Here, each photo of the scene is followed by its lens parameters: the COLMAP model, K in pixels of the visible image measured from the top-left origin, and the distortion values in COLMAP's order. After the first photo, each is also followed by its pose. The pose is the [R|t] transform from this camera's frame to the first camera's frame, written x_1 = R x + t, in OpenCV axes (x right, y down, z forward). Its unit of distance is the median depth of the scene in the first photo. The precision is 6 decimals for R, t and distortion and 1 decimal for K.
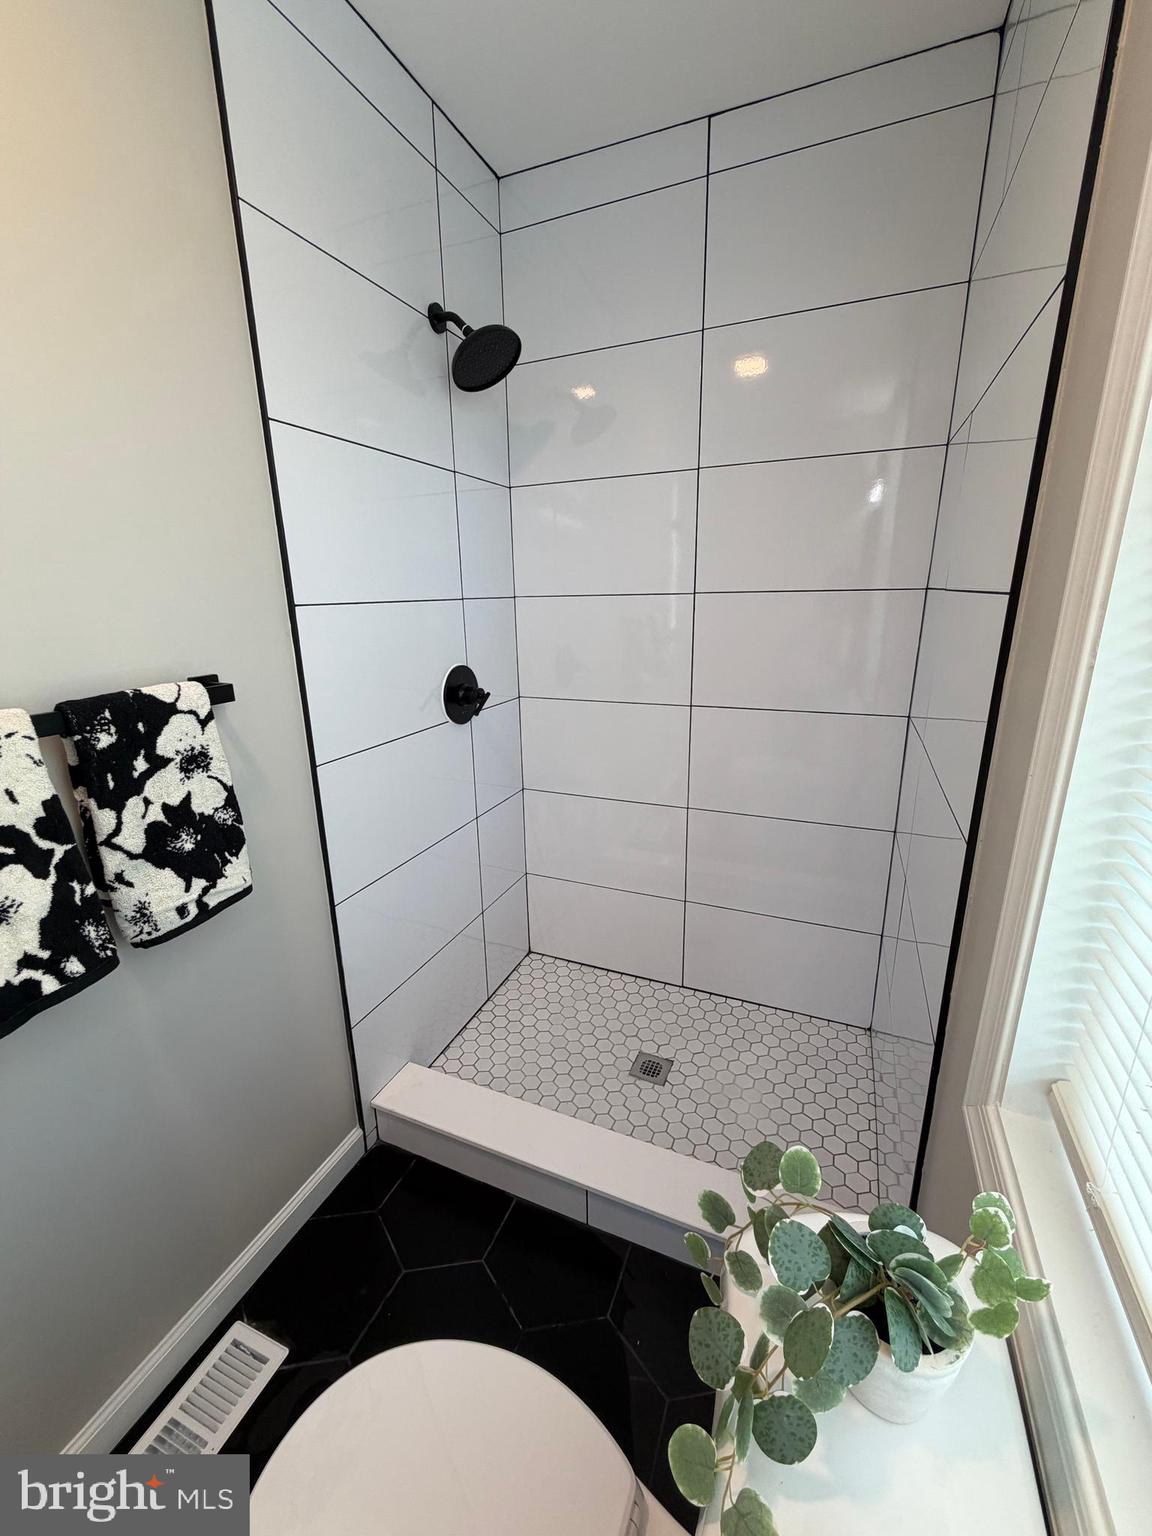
lens RADIAL K [[613.0, 0, 577.2], [0, 613.0, 770.3], [0, 0, 1]] dist [0.001650, -0.000667]
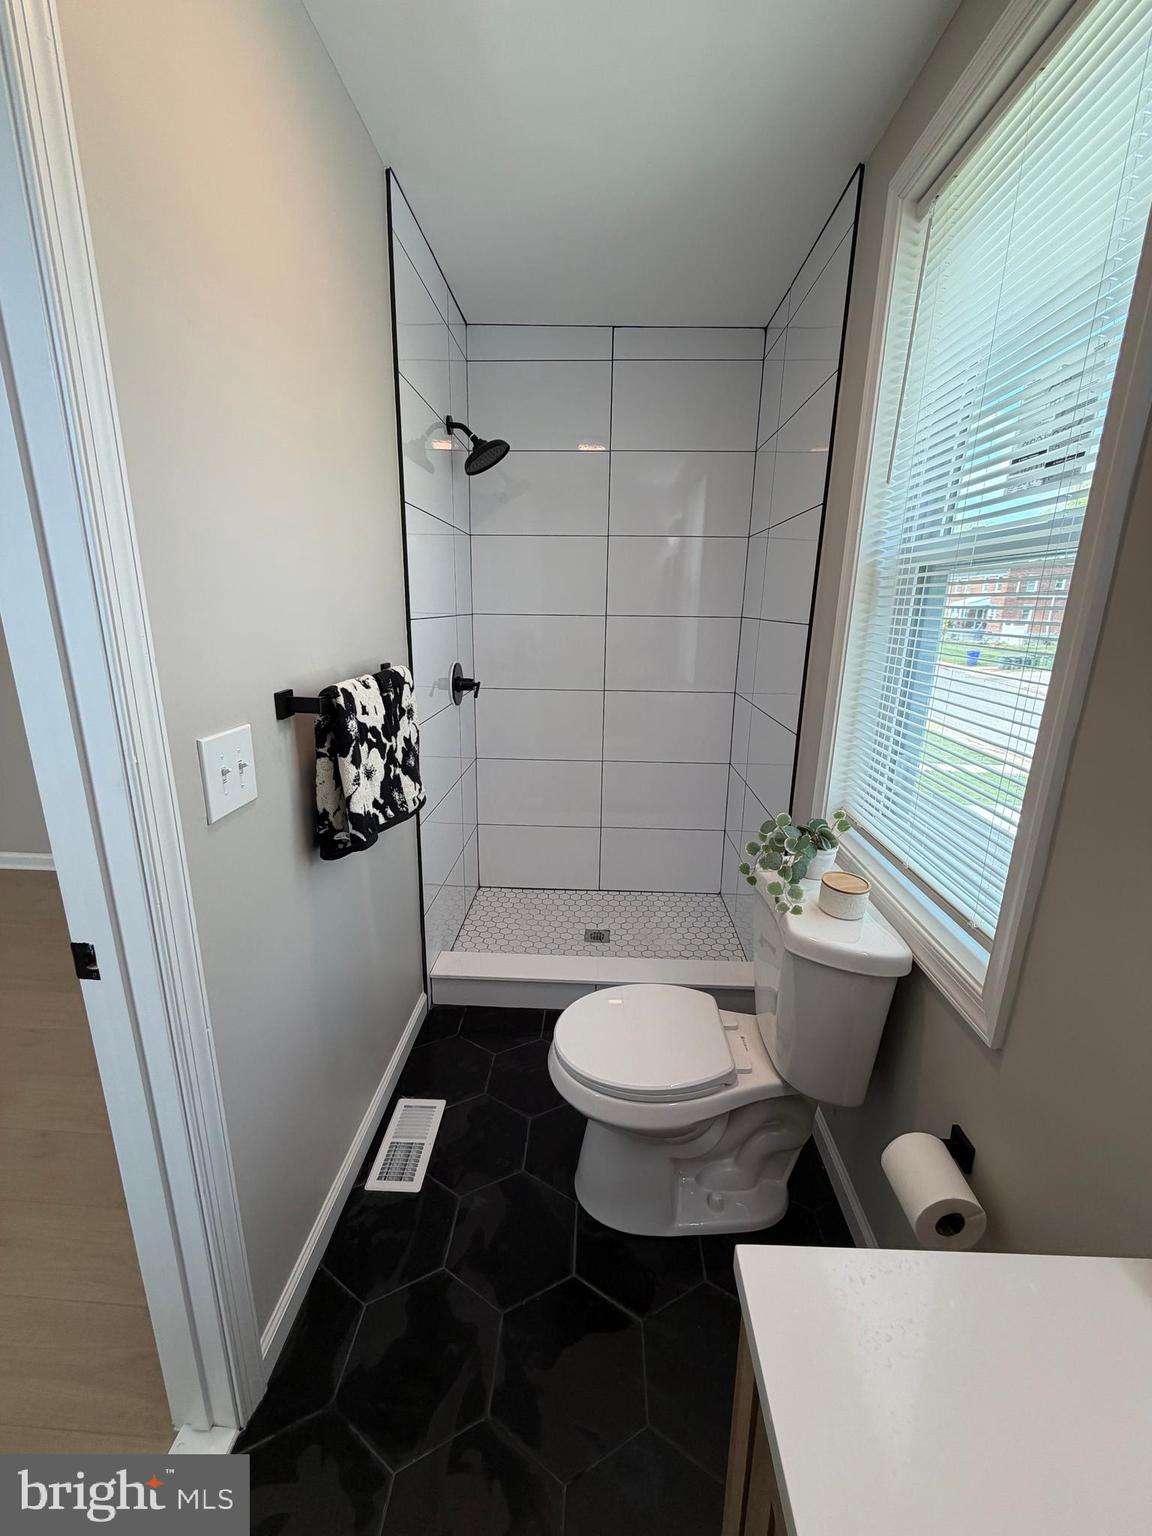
lens RADIAL K [[613.0, 0, 576.8], [0, 613.0, 773.4], [0, 0, 1]] dist [0.001650, -0.000667]
pose [[0.935244, -0.064533, 0.348071, -0.443429], [0.069529, 0.997578, -0.001867, 0.102872], [-0.347108, 0.025947, 0.937466, -0.400859]]
